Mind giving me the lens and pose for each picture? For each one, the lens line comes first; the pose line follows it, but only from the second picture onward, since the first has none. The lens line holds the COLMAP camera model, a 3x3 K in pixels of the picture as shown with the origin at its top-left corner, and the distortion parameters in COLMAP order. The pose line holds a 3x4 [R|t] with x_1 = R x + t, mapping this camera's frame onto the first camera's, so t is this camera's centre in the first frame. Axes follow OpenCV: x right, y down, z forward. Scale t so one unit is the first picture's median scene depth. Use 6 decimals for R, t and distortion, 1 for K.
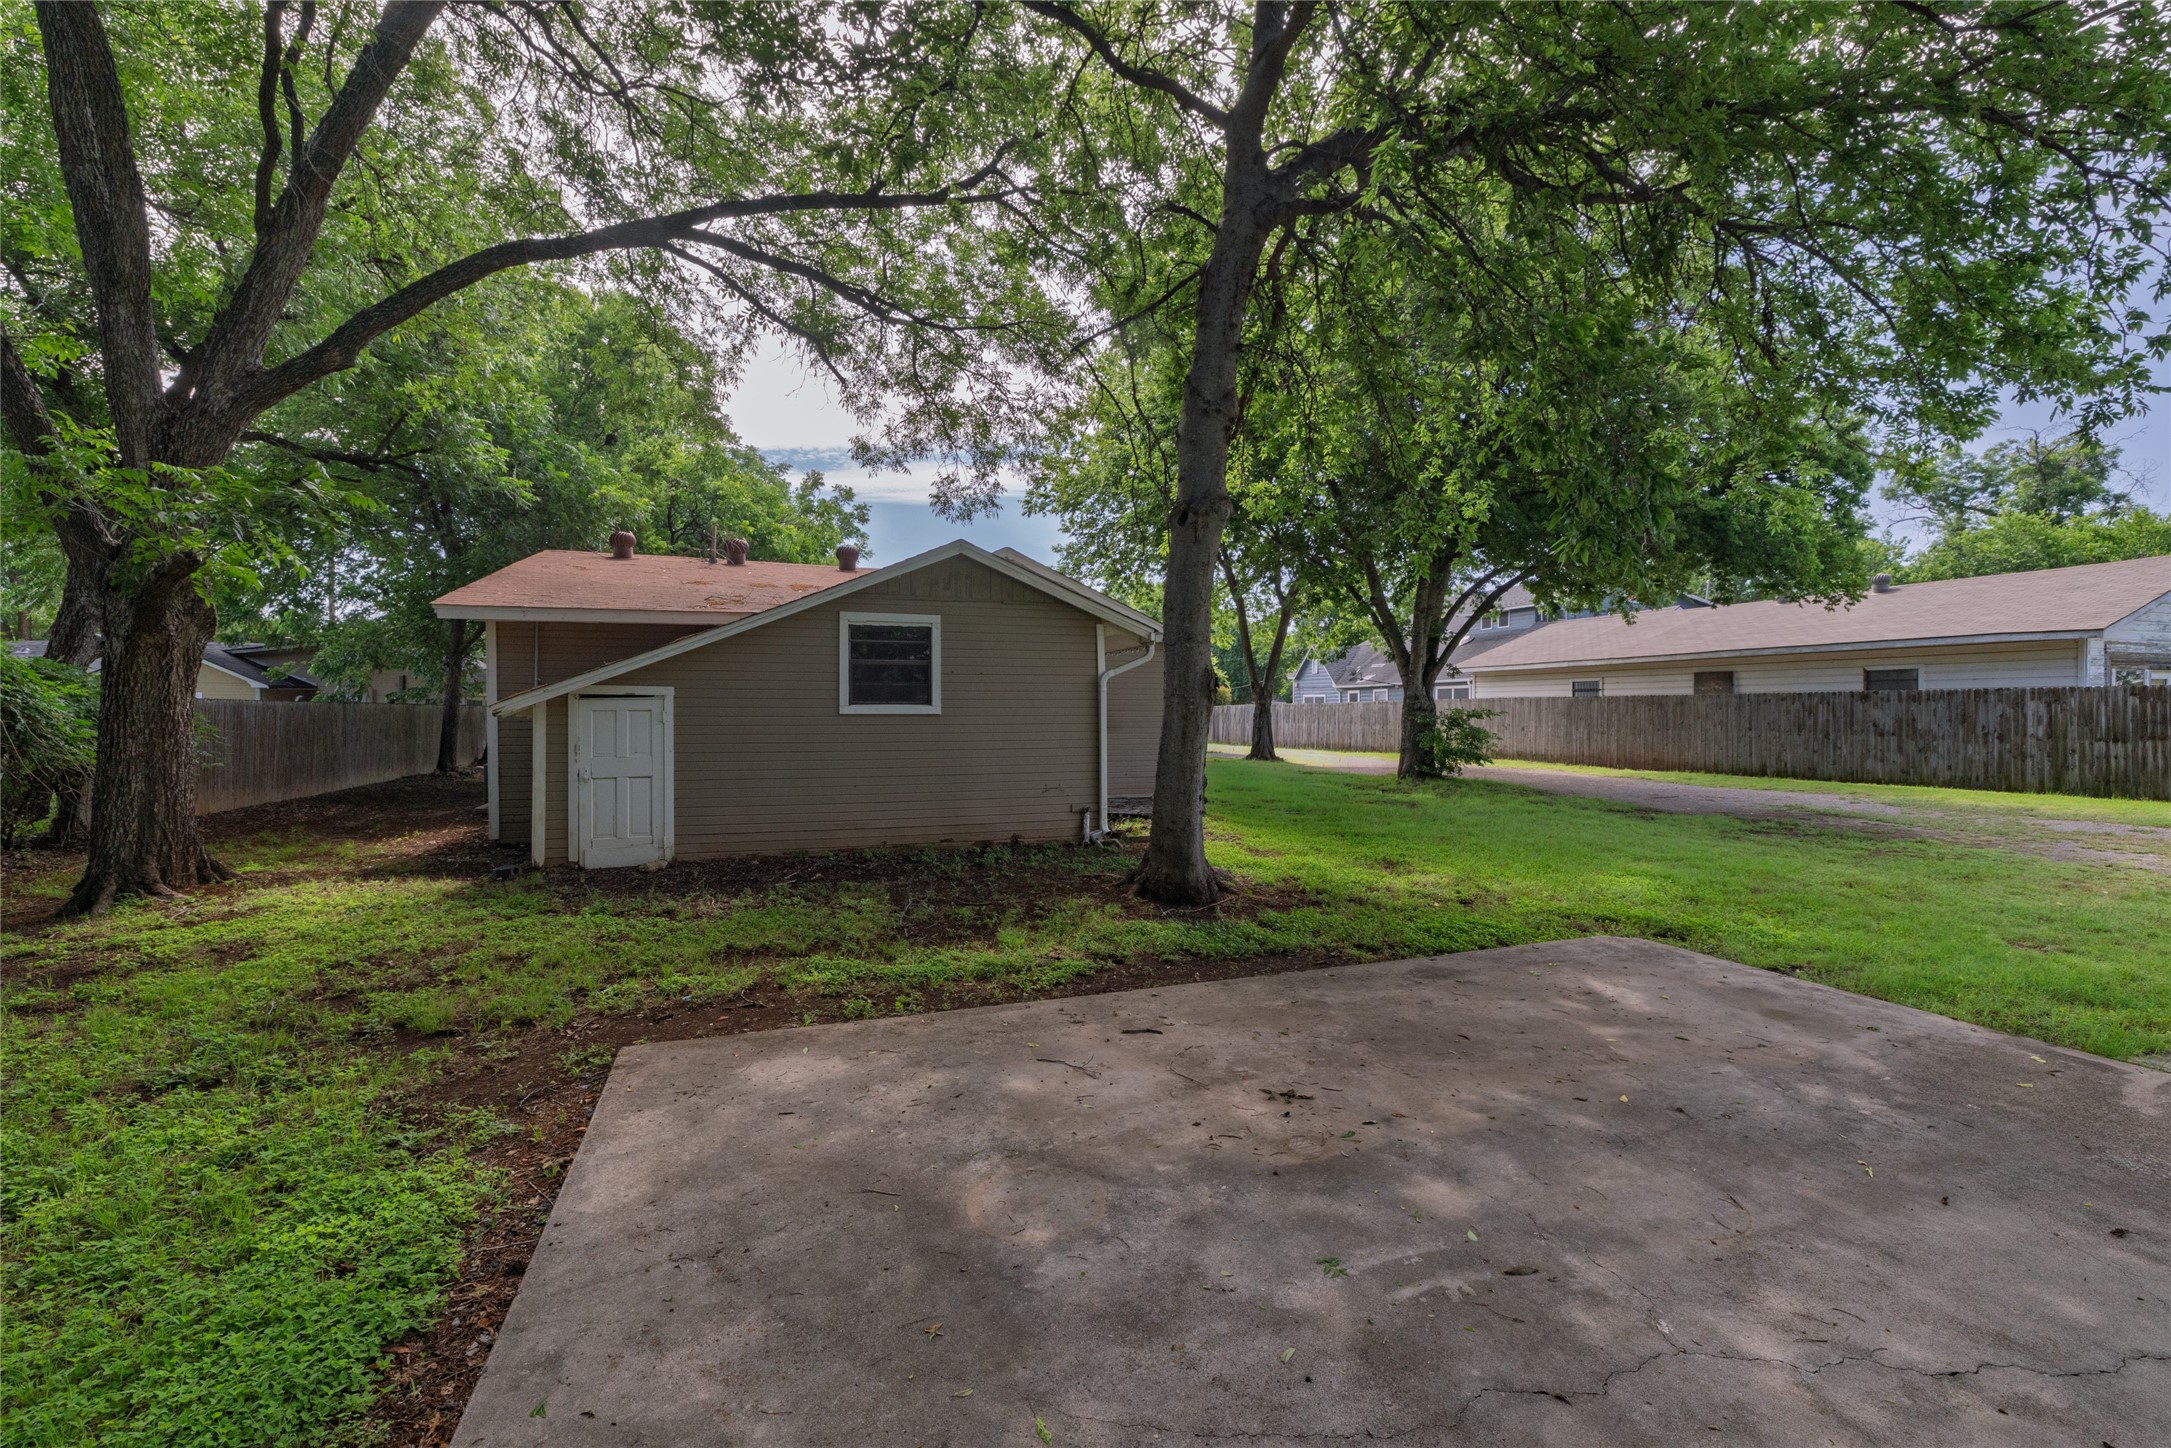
lens RADIAL K [[935.8, 0, 1086.6], [0, 935.8, 716.3], [0, 0, 1]] dist [-0.000632, 0.001694]
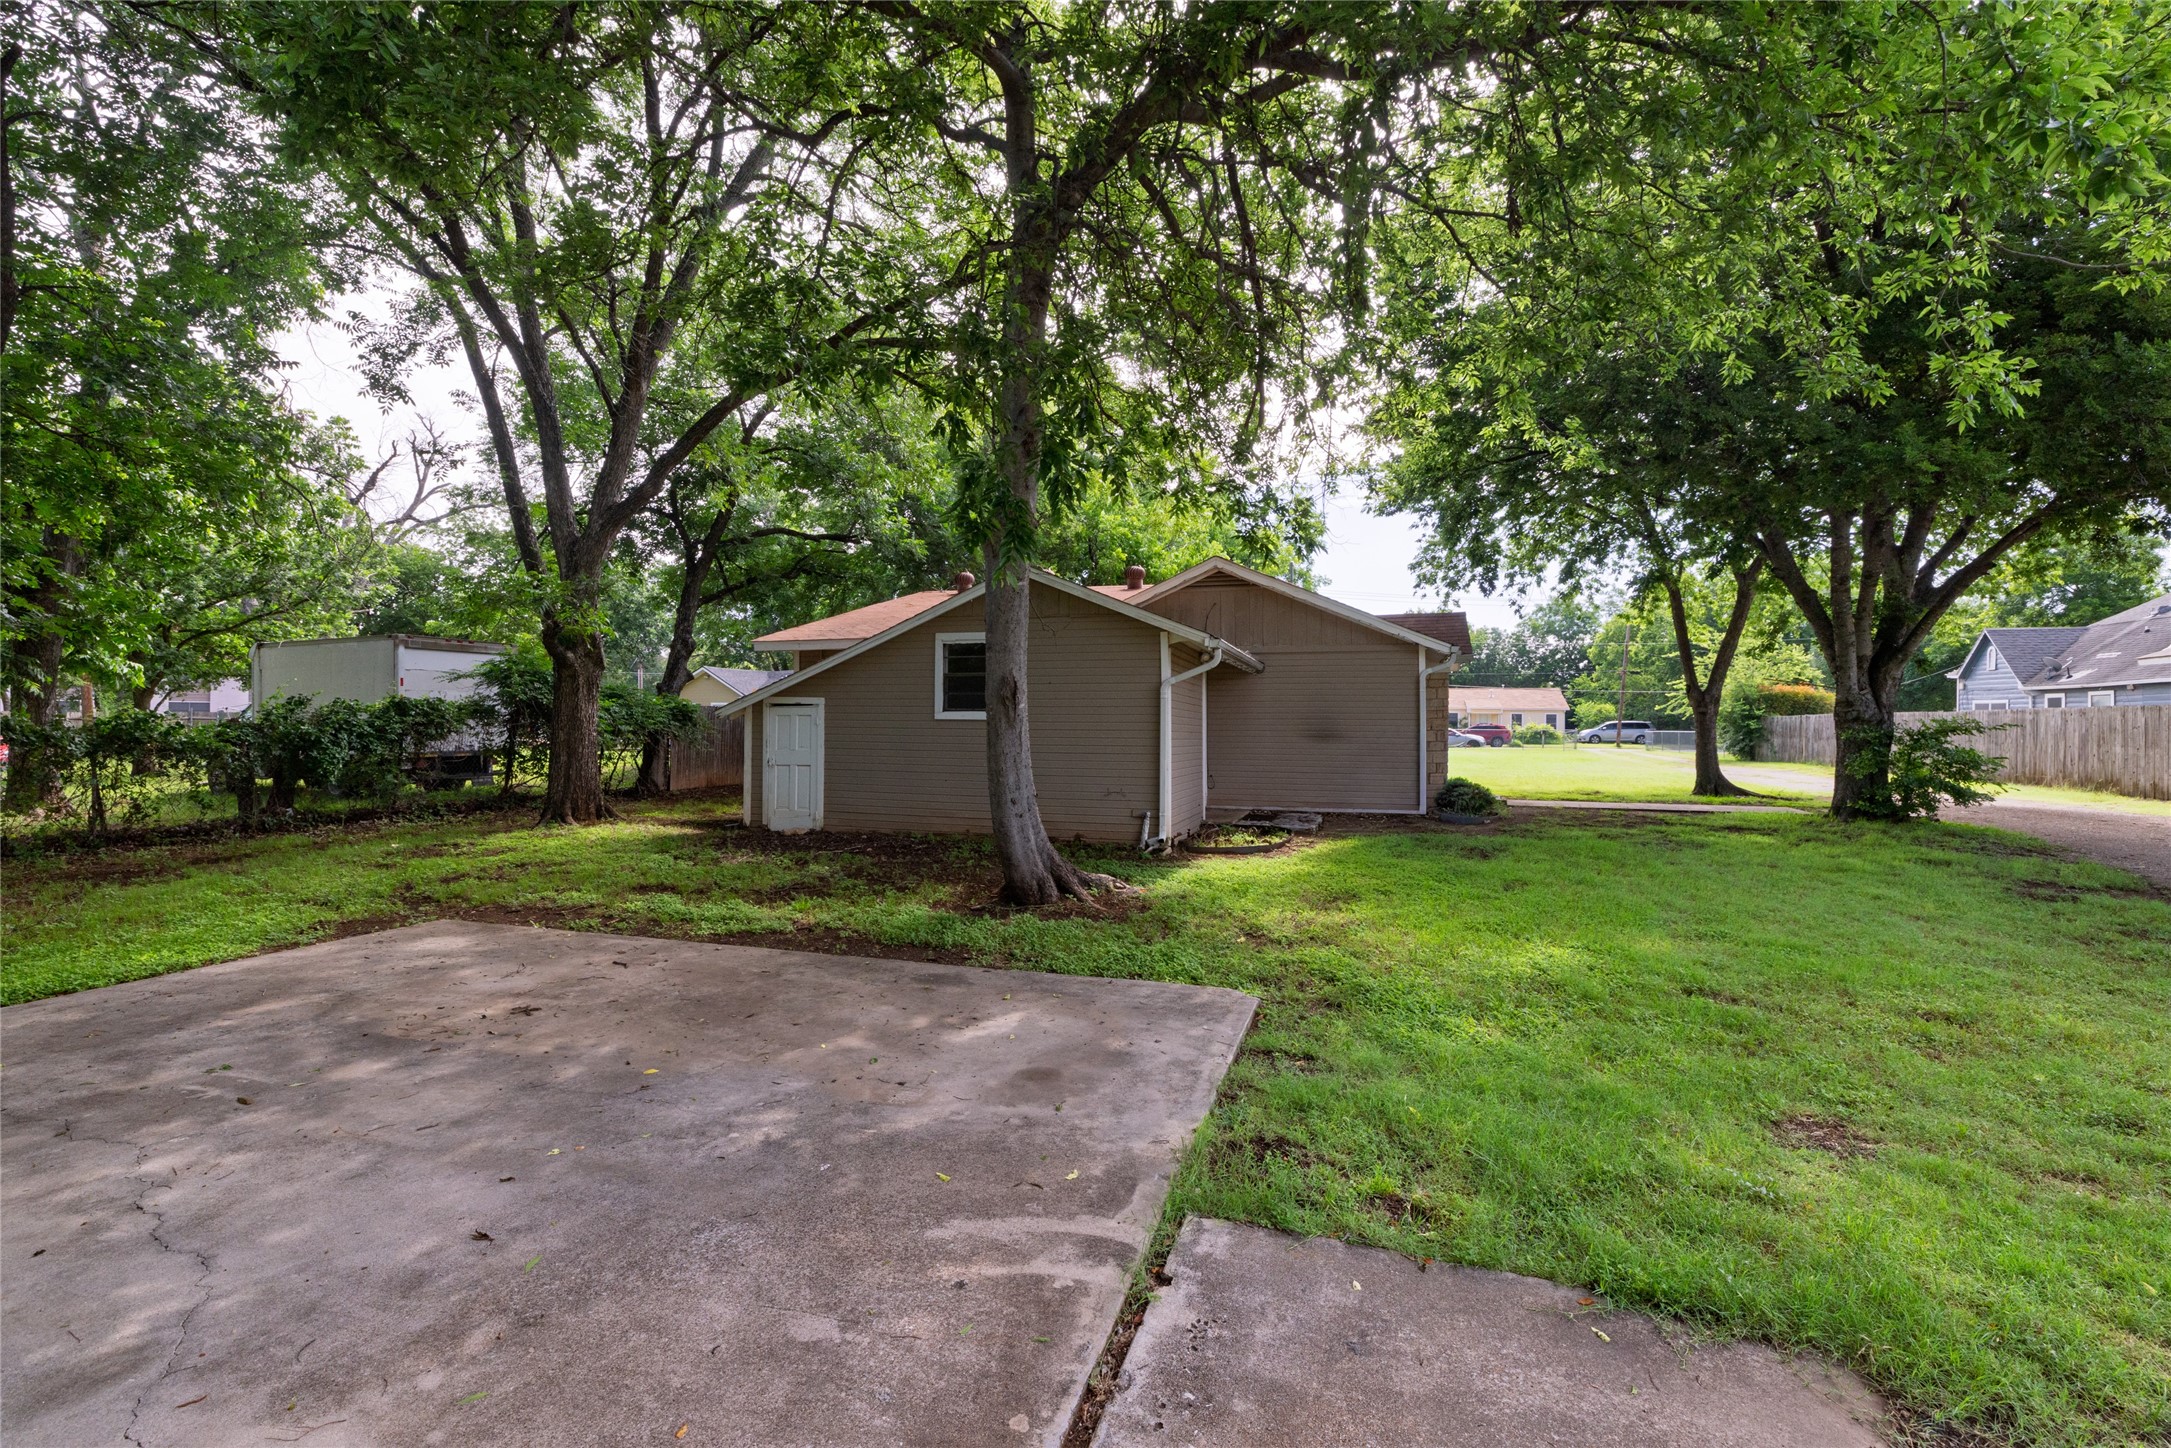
lens RADIAL K [[935.8, 0, 1053.6], [0, 935.8, 719.3], [0, 0, 1]] dist [-0.000632, 0.001694]
pose [[0.789555, 0.004310, -0.613665, 1.584097], [-0.008466, 0.999957, -0.003870, 0.002692], [0.613622, 0.008250, 0.789557, 0.427229]]
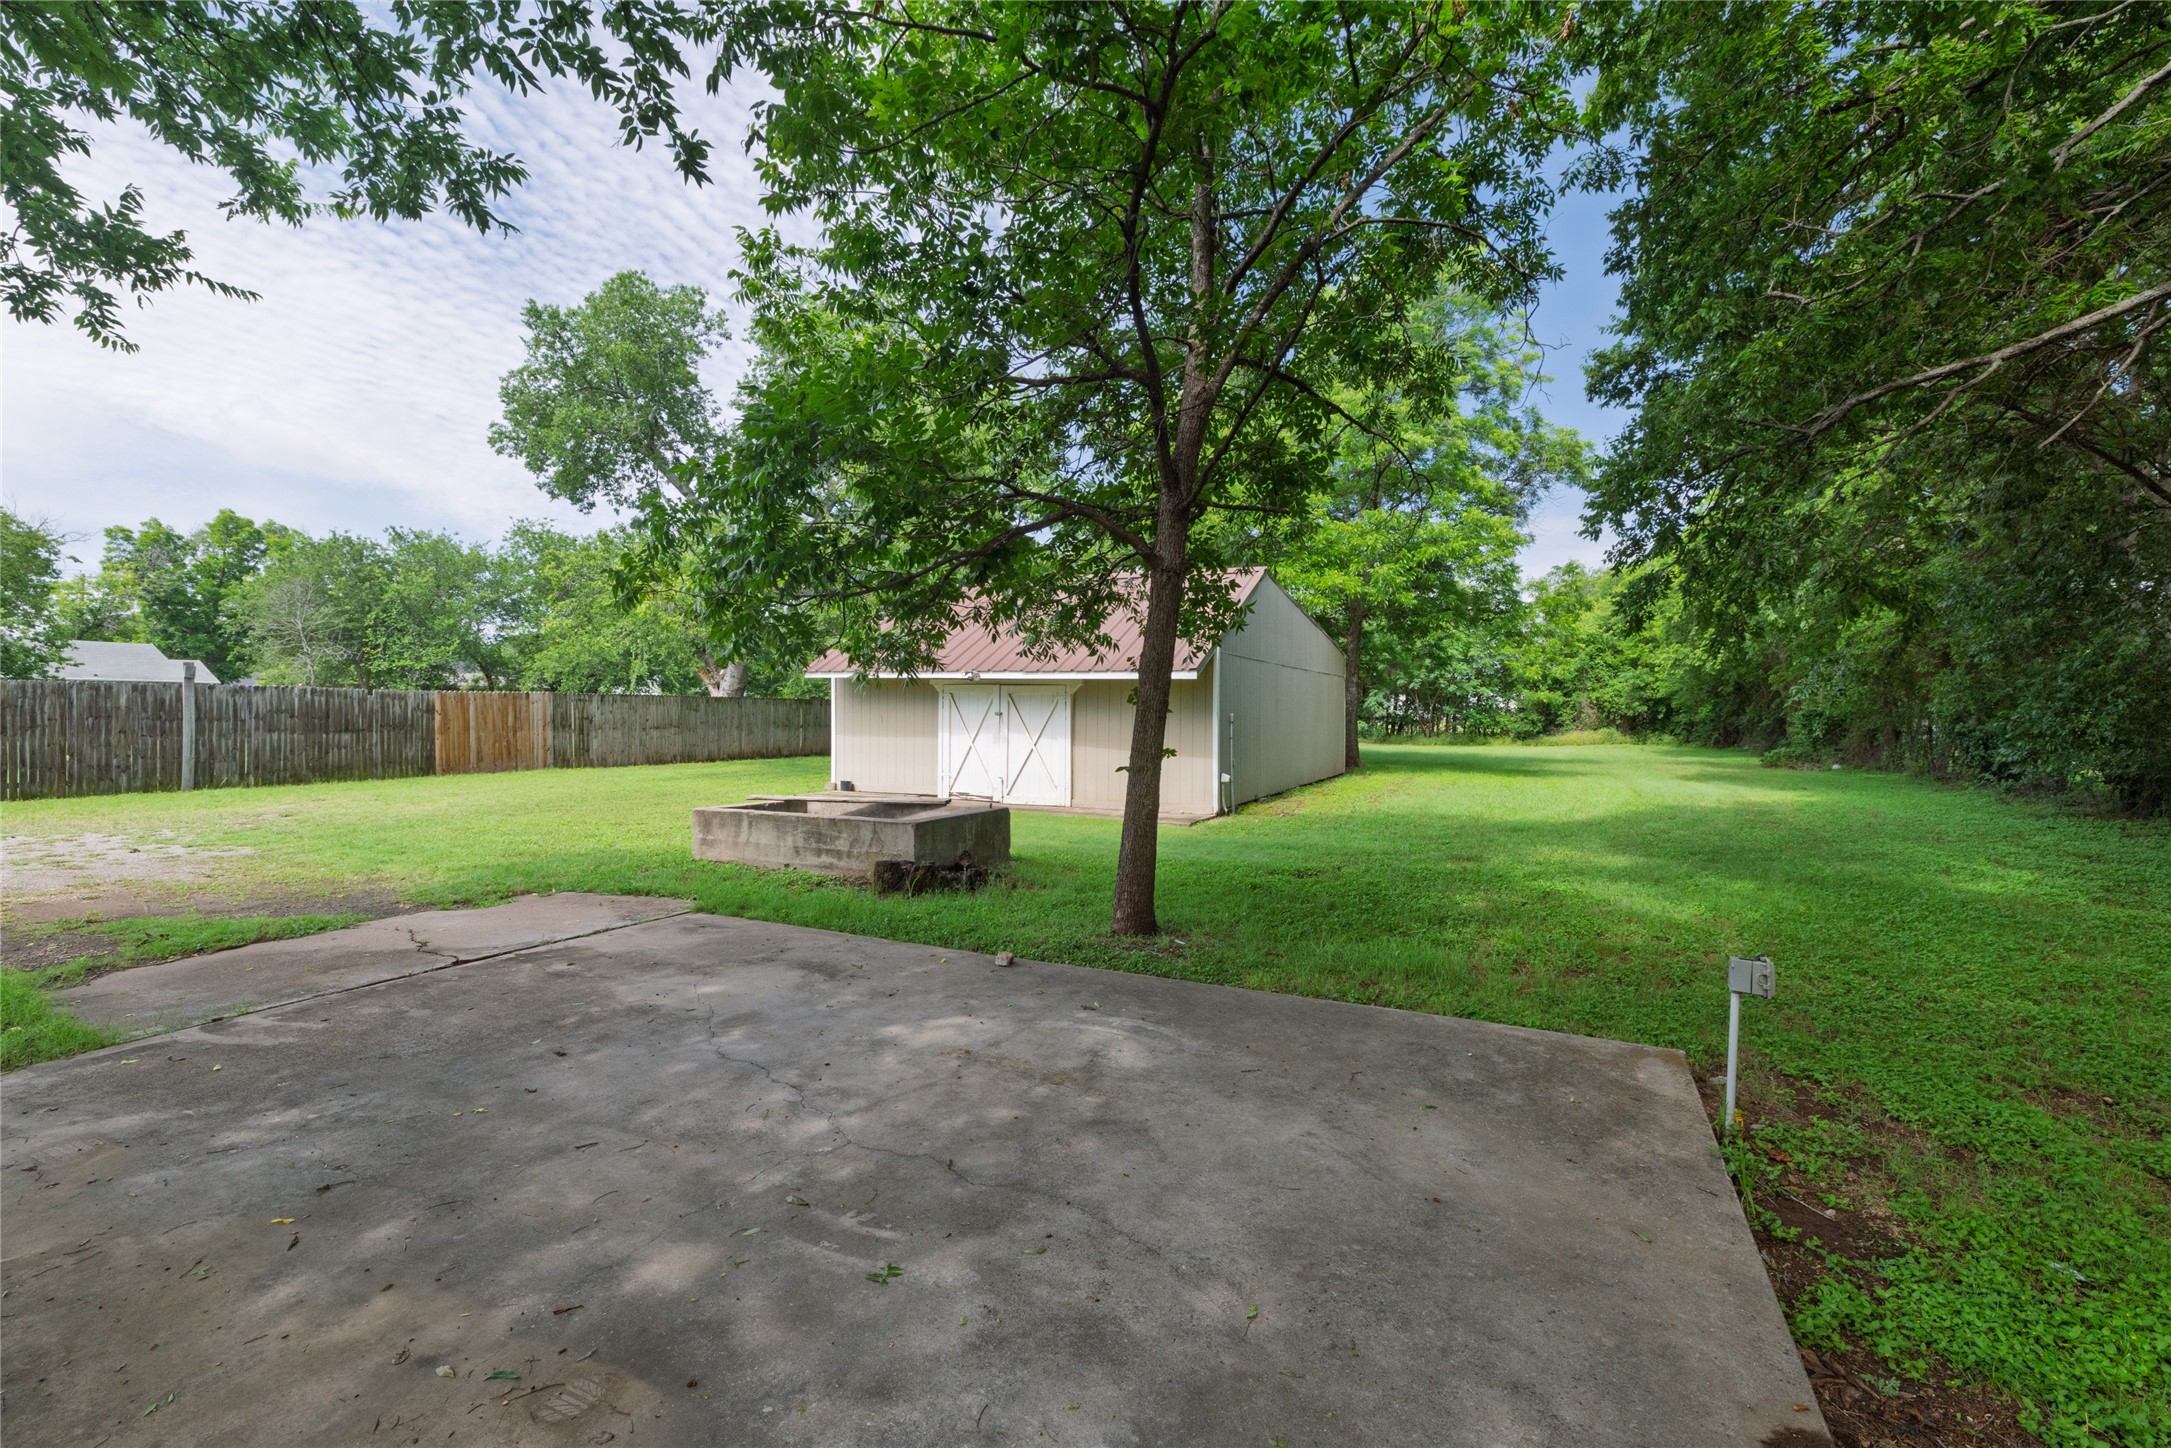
lens RADIAL K [[935.8, 0, 1072.6], [0, 935.8, 723.9], [0, 0, 1]] dist [-0.000632, 0.001694]
pose [[-0.697043, -0.008282, 0.716981, -0.386871], [-0.001498, 0.999948, 0.010094, 0.005687], [-0.717028, 0.005961, -0.697019, 1.055029]]
